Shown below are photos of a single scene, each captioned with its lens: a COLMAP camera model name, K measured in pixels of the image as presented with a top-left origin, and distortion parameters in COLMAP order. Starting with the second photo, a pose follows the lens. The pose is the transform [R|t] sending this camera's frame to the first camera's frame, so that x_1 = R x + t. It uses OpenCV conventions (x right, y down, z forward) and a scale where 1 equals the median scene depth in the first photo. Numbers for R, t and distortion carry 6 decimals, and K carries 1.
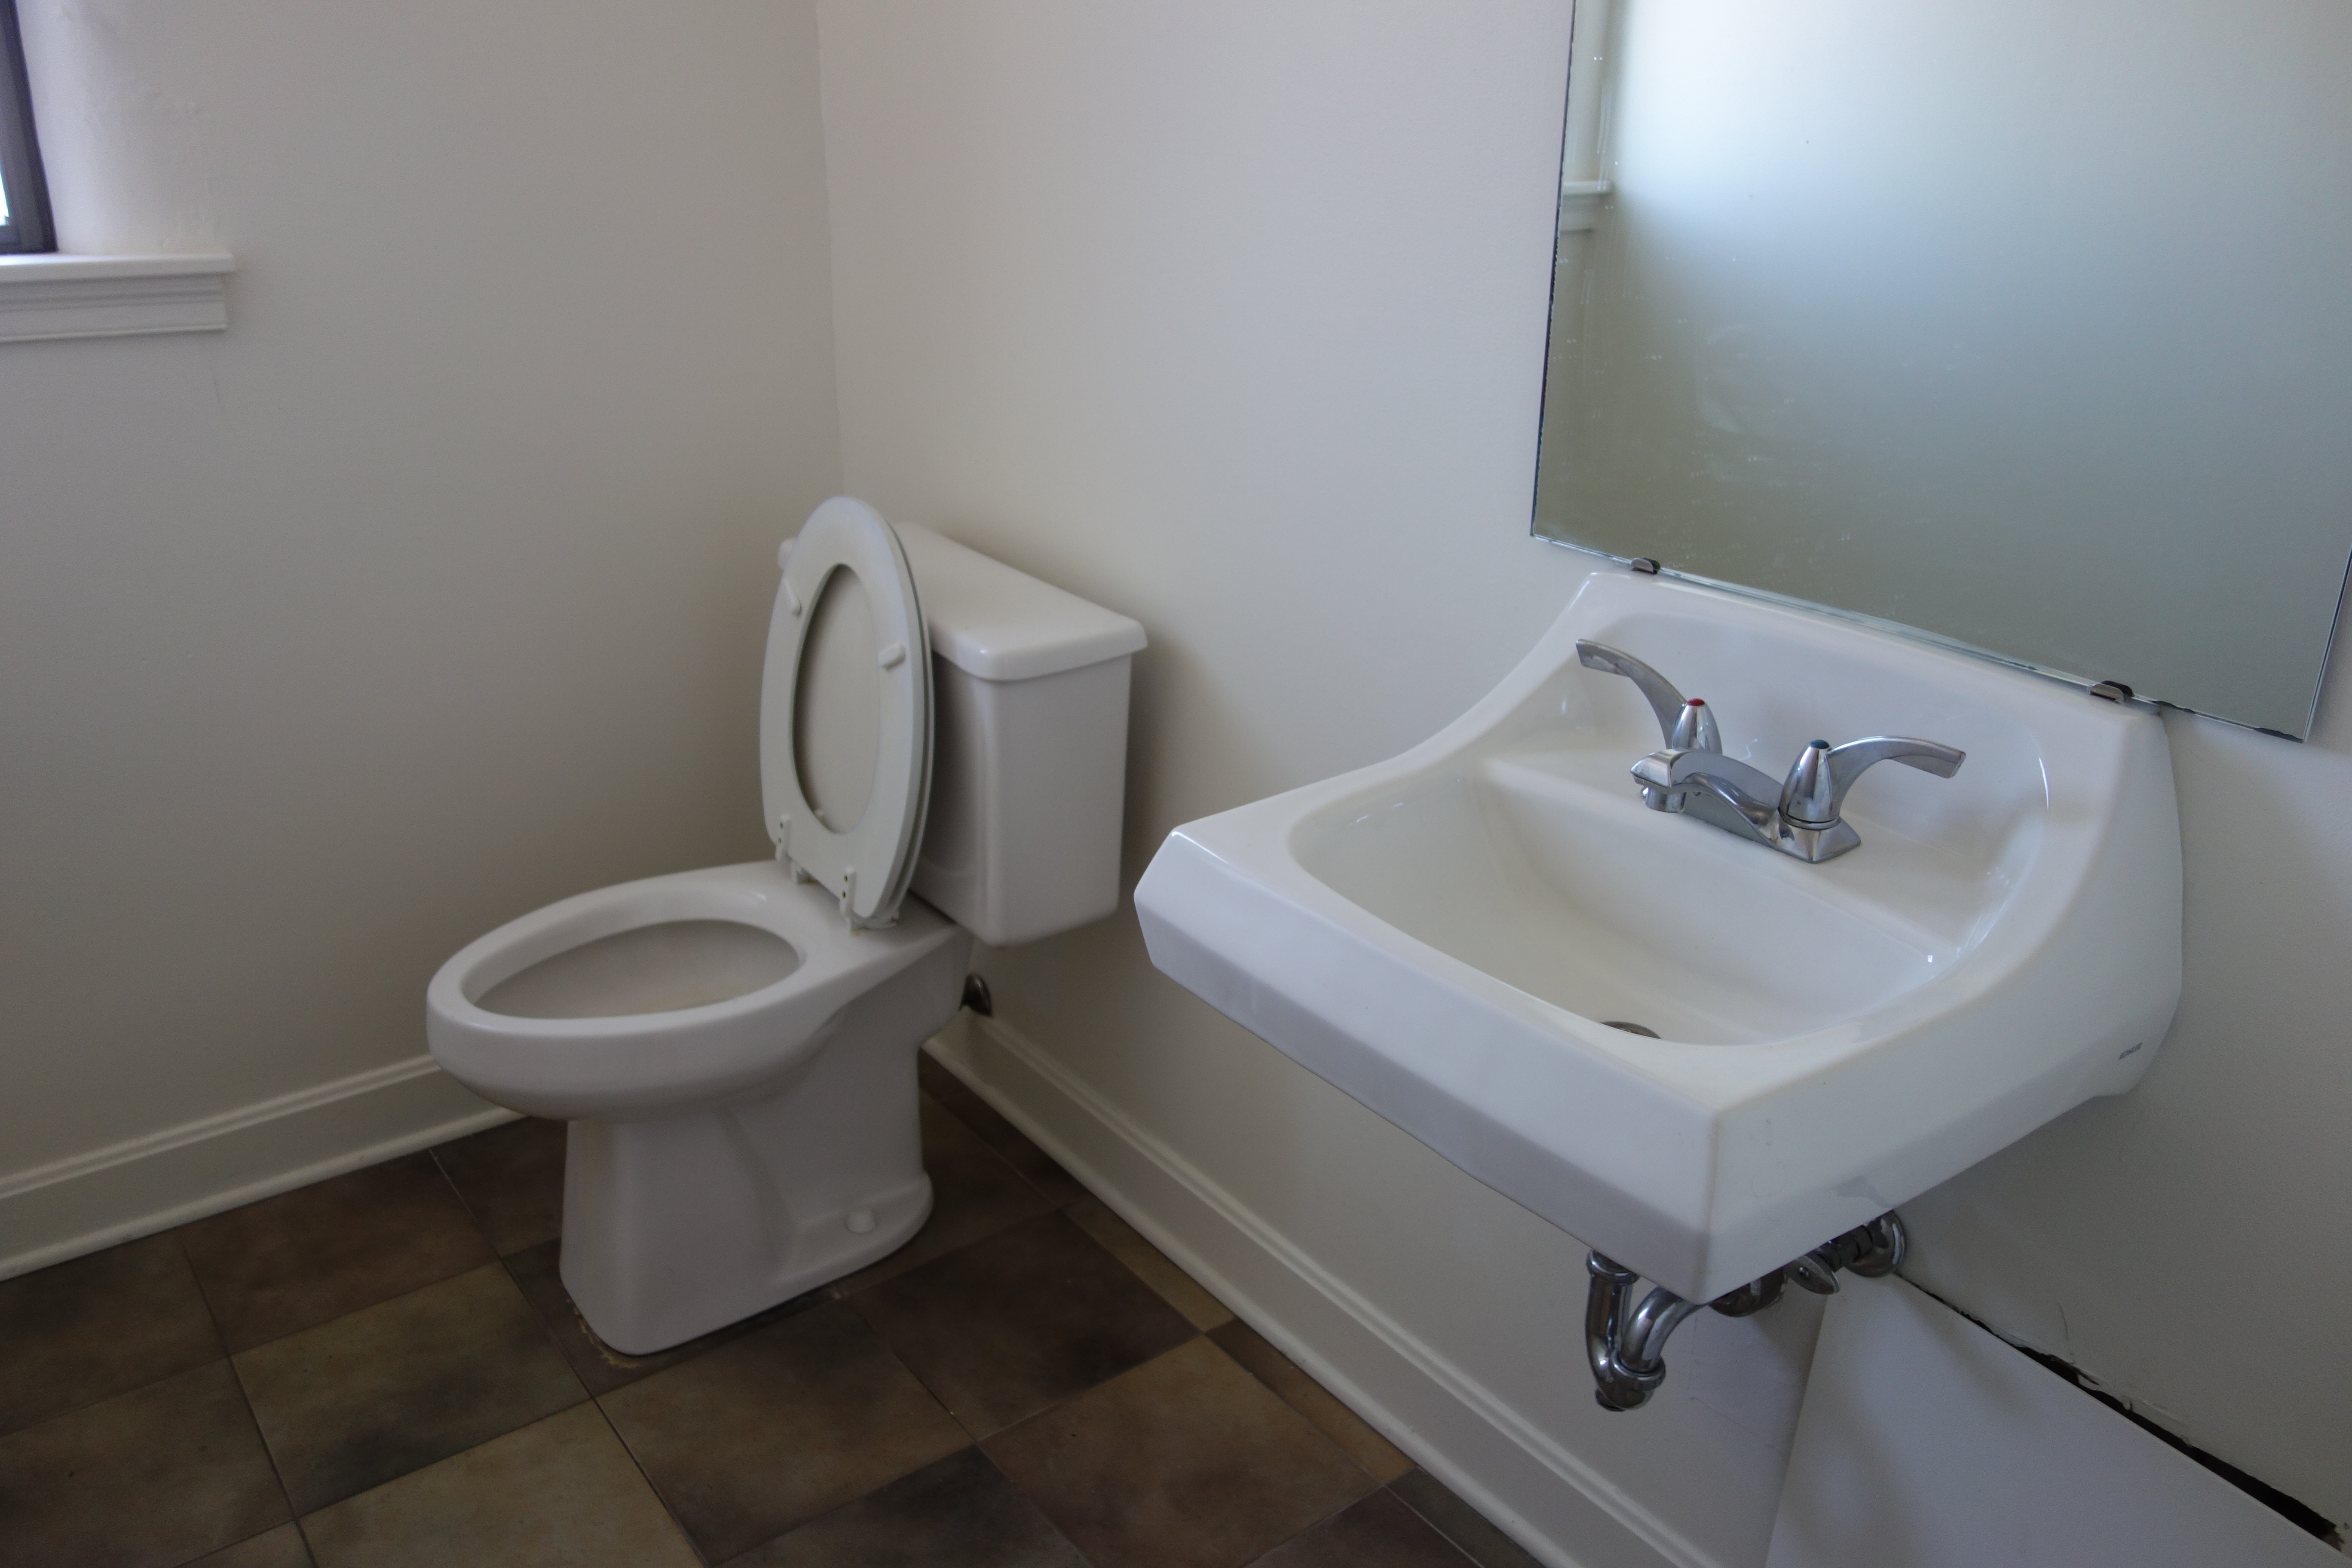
lens RADIAL K [[1849.6, 0, 1173.1], [0, 1849.6, 791.2], [0, 0, 1]] dist [0.010104, -0.017160]
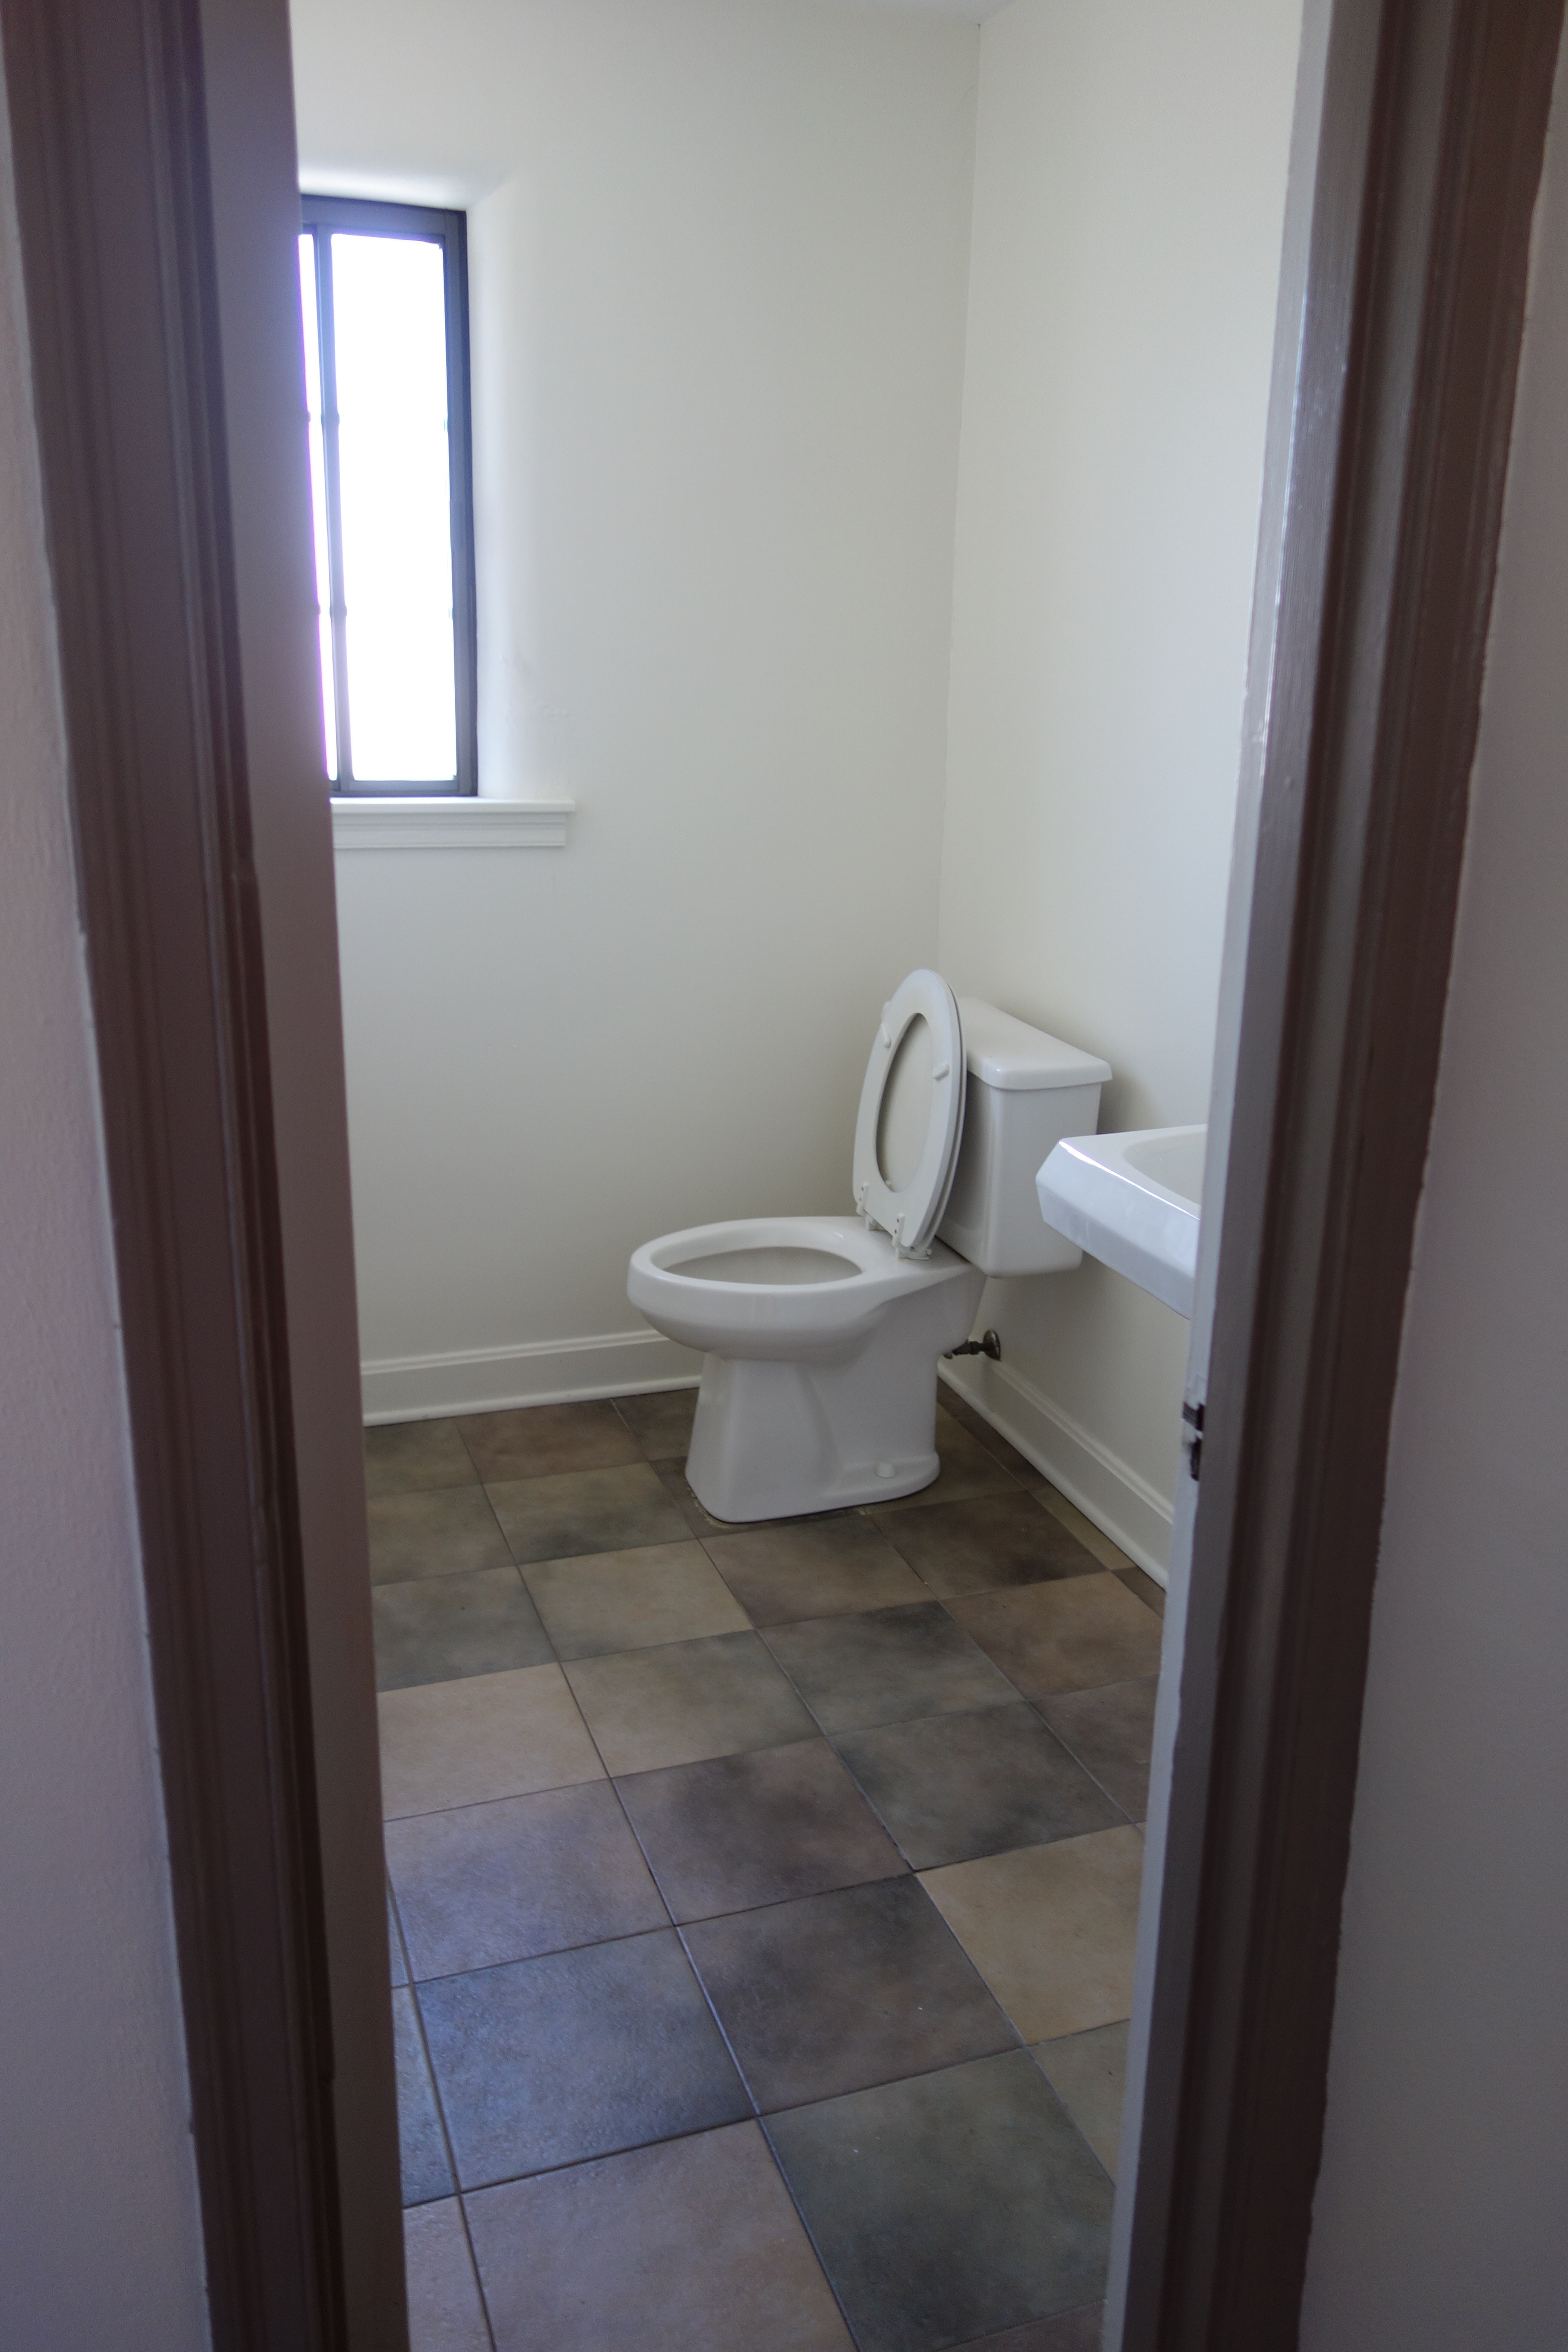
lens RADIAL K [[1849.6, 0, 790.9], [0, 1849.6, 1181.9], [0, 0, 1]] dist [0.010104, -0.017160]
pose [[0.954973, 0.090282, -0.282624, 0.159219], [-0.117198, 0.989898, -0.079791, 0.144678], [0.272565, 0.109321, 0.955907, -0.453231]]
